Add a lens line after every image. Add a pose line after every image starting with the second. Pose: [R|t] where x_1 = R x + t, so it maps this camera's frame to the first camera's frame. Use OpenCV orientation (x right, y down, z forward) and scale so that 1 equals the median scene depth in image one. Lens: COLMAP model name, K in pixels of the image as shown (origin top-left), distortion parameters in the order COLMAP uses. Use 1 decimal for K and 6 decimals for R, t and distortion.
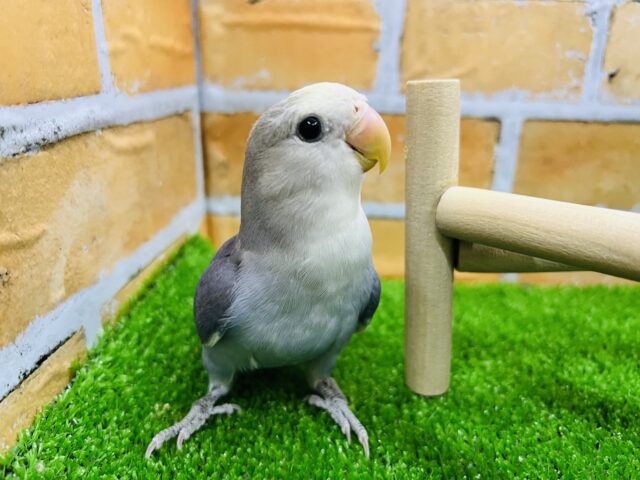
lens RADIAL K [[503.0, 0, 321.6], [0, 503.0, 241.8], [0, 0, 1]] dist [-0.037394, -0.003148]
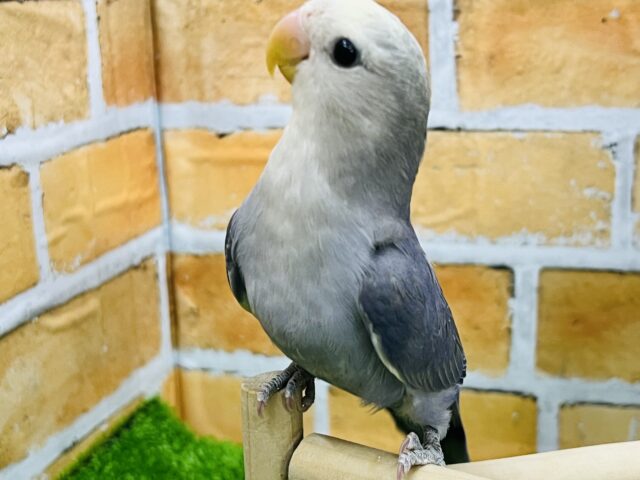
lens RADIAL K [[1092.0, 0, 334.6], [0, 1092.0, 209.4], [0, 0, 1]] dist [0.190638, -1.029904]
pose [[0.972854, 0.000091, -0.231420, 0.663644], [-0.027054, 0.993188, -0.113341, -0.176341], [0.229833, 0.116526, 0.966229, -1.074443]]
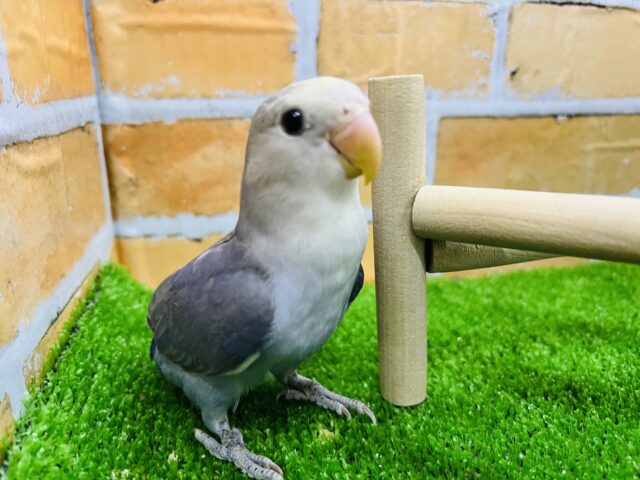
lens RADIAL K [[499.9, 0, 317.9], [0, 499.9, 238.4], [0, 0, 1]] dist [-0.030763, -0.013274]
pose [[0.968106, -0.094293, 0.232121, -0.131017], [0.100135, 0.994882, -0.013489, -0.013505], [-0.229661, 0.036302, 0.972593, 0.095181]]
